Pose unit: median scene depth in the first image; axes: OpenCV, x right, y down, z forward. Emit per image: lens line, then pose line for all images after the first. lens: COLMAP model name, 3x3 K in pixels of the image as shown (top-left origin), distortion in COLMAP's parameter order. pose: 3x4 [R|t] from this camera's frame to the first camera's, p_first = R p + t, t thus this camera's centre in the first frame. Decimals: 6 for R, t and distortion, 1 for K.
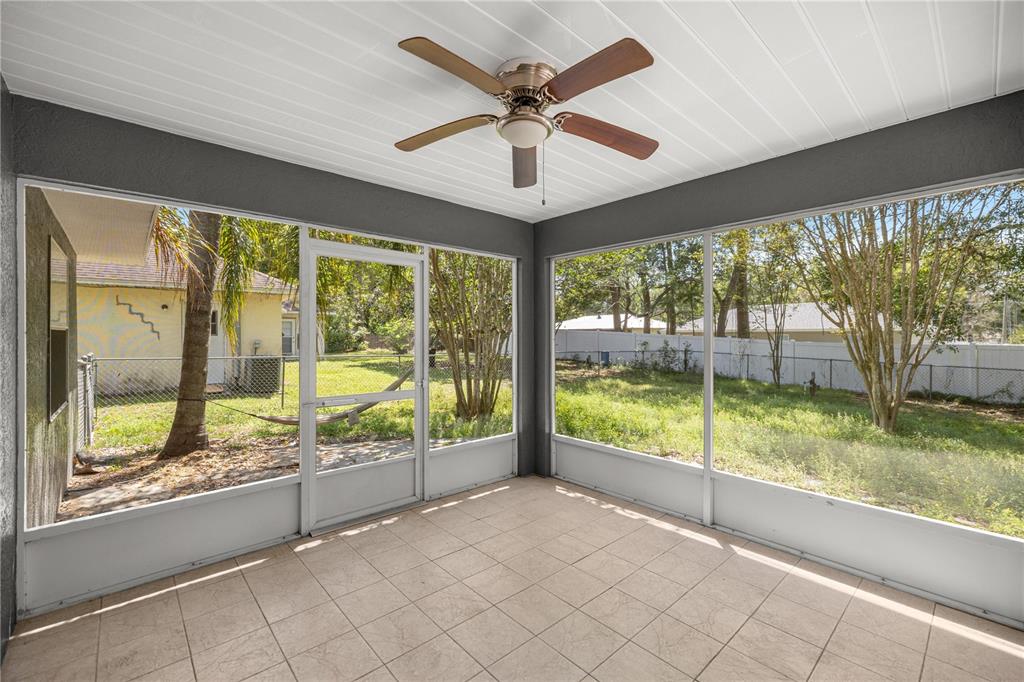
lens RADIAL K [[435.2, 0, 512.7], [0, 435.2, 335.8], [0, 0, 1]] dist [0.003518, -0.000698]
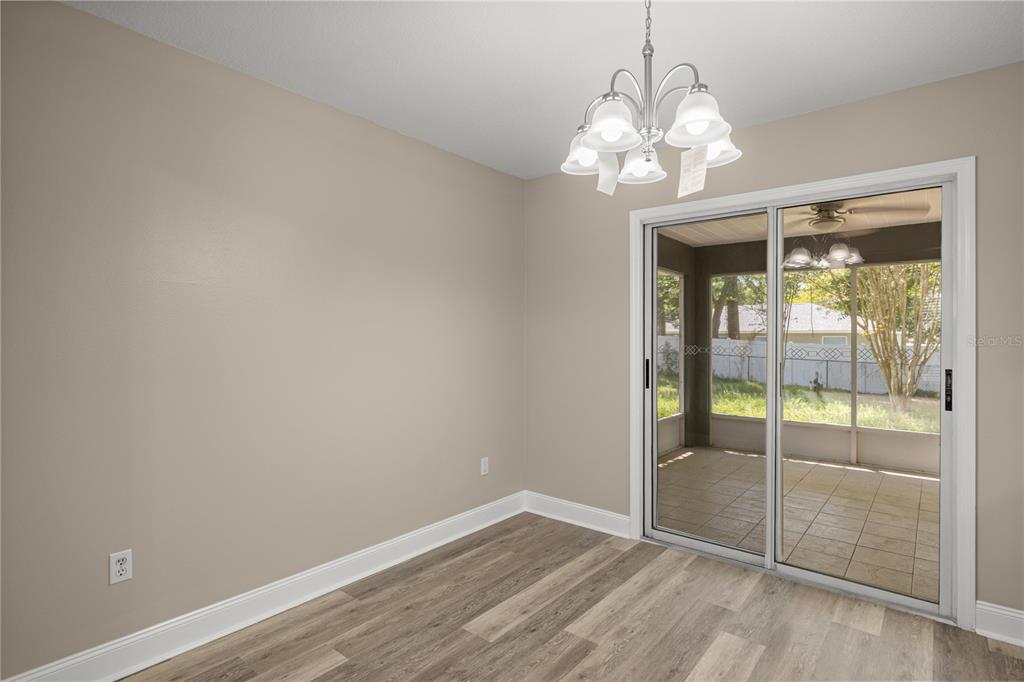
lens RADIAL K [[521.2, 0, 511.5], [0, 521.2, 342.5], [0, 0, 1]] dist [-0.000795, -0.000156]
pose [[0.989056, 0.000989, 0.147540, -0.376873], [-0.002465, 0.999949, 0.009820, 0.002326], [-0.147523, -0.010076, 0.989007, -0.225307]]
